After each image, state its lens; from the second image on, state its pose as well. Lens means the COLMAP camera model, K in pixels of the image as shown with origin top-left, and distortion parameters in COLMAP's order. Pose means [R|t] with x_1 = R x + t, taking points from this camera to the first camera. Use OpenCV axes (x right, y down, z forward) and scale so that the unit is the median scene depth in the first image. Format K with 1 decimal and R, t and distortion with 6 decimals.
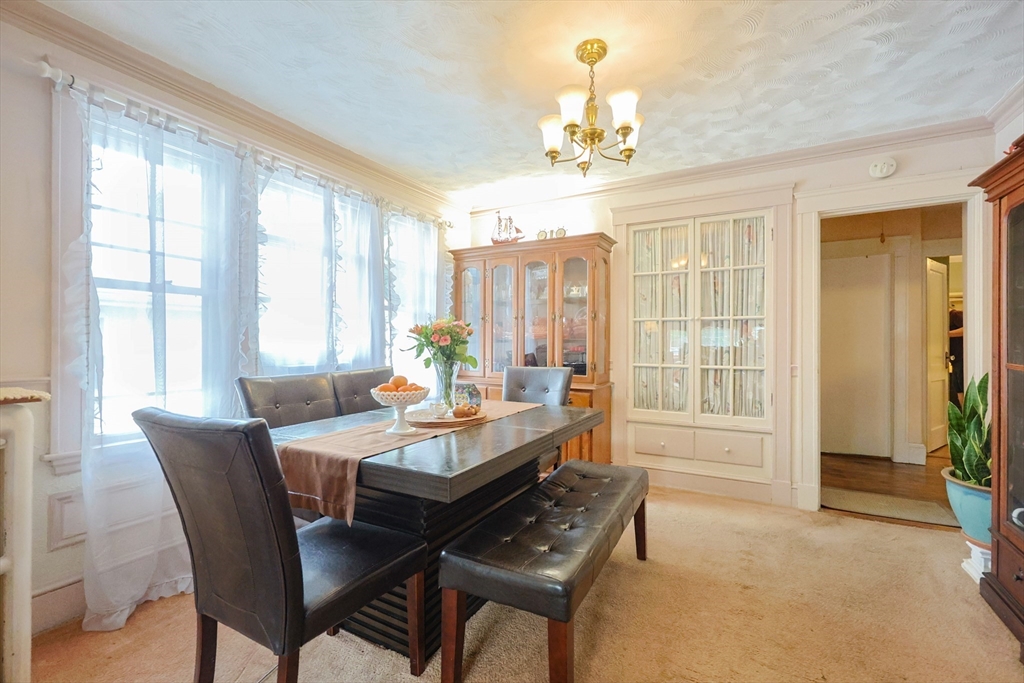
lens RADIAL K [[423.6, 0, 516.8], [0, 423.6, 337.3], [0, 0, 1]] dist [-0.000428, 0.000155]
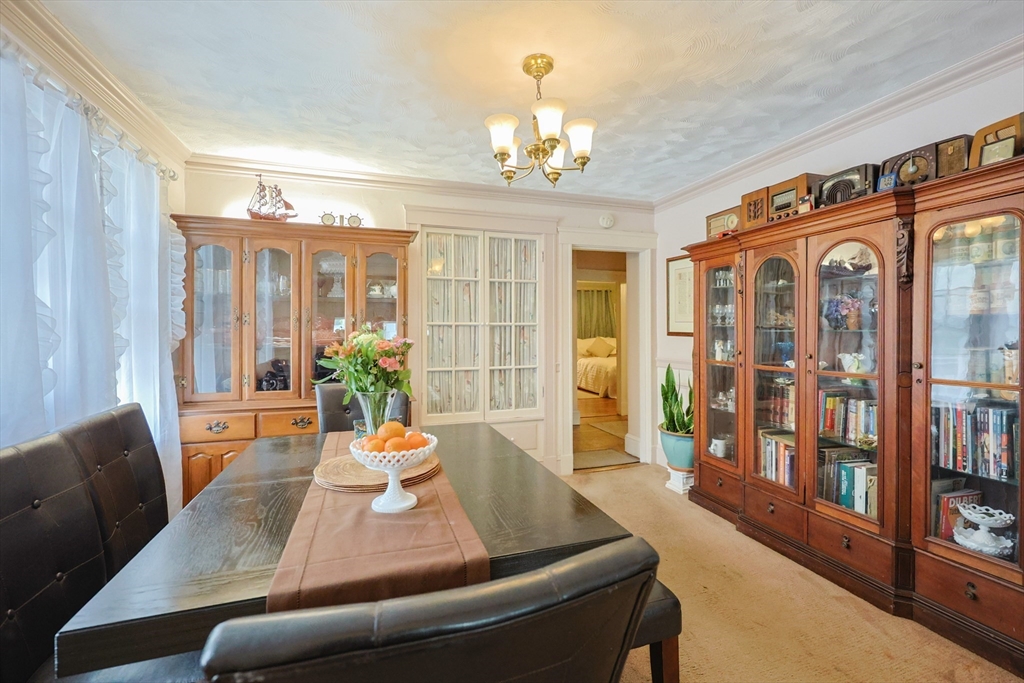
lens RADIAL K [[431.1, 0, 493.2], [0, 431.1, 329.8], [0, 0, 1]] dist [0.000487, 0.000055]
pose [[0.701725, -0.003256, 0.712441, -0.346404], [-0.000102, 0.999989, 0.004671, -0.034000], [-0.712448, -0.003351, 0.701717, 0.206431]]
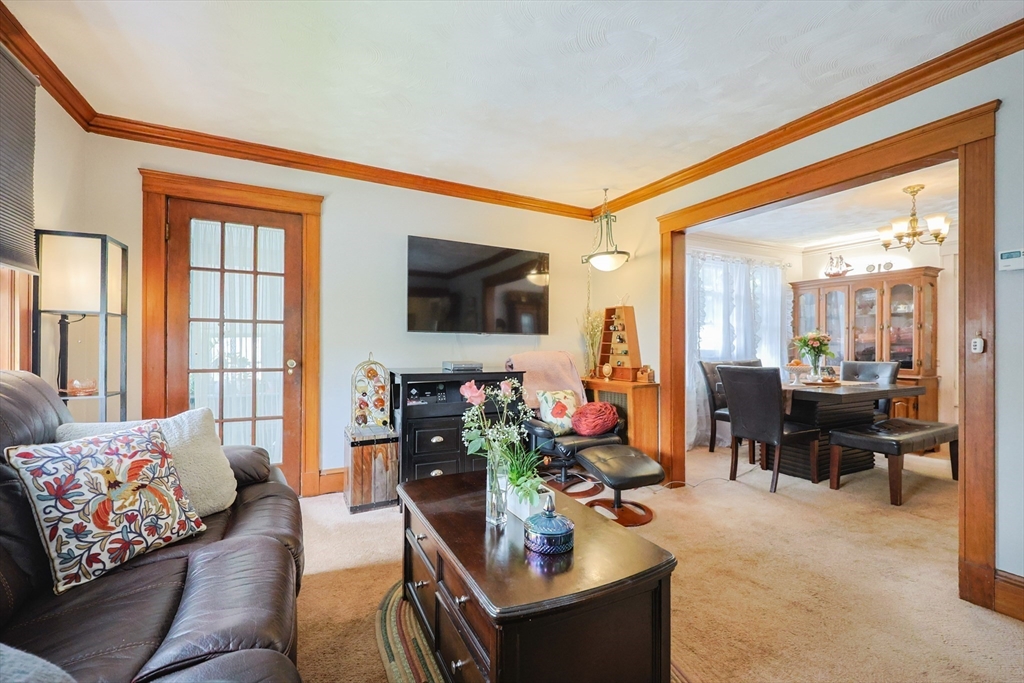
lens RADIAL K [[441.9, 0, 516.0], [0, 441.9, 343.9], [0, 0, 1]] dist [0.001581, 0.000352]
pose [[0.836686, -0.001205, -0.547682, -0.133584], [0.004283, 0.999981, 0.004343, -0.004444], [0.547667, -0.005979, 0.836675, -0.960701]]
